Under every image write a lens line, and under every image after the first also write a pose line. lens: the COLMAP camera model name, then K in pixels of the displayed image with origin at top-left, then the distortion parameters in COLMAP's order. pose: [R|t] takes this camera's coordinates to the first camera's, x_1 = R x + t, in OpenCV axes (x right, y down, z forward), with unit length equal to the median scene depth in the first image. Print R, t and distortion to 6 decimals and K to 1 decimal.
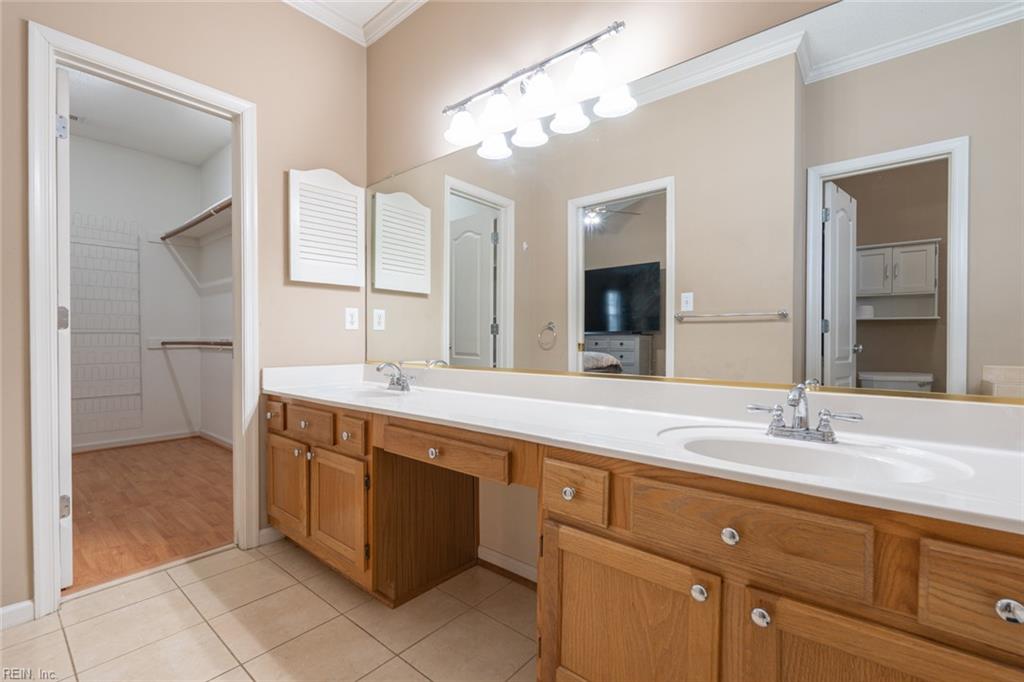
lens RADIAL K [[467.0, 0, 512.0], [0, 467.0, 341.0], [0, 0, 1]] dist [0.018559, -0.000198]
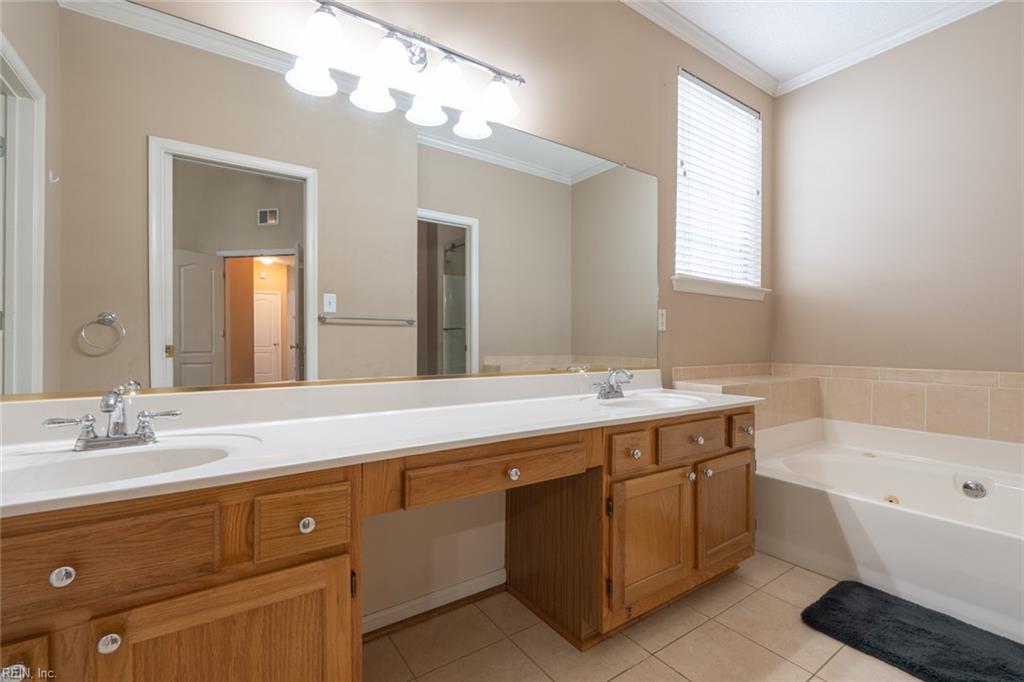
lens RADIAL K [[435.9, 0, 509.4], [0, 435.9, 373.1], [0, 0, 1]] dist [-0.000580, -0.000191]
pose [[0.277085, -0.075526, 0.957872, -0.424954], [0.007303, 0.997043, 0.076502, -0.002292], [-0.960818, -0.014202, 0.276818, 0.366548]]
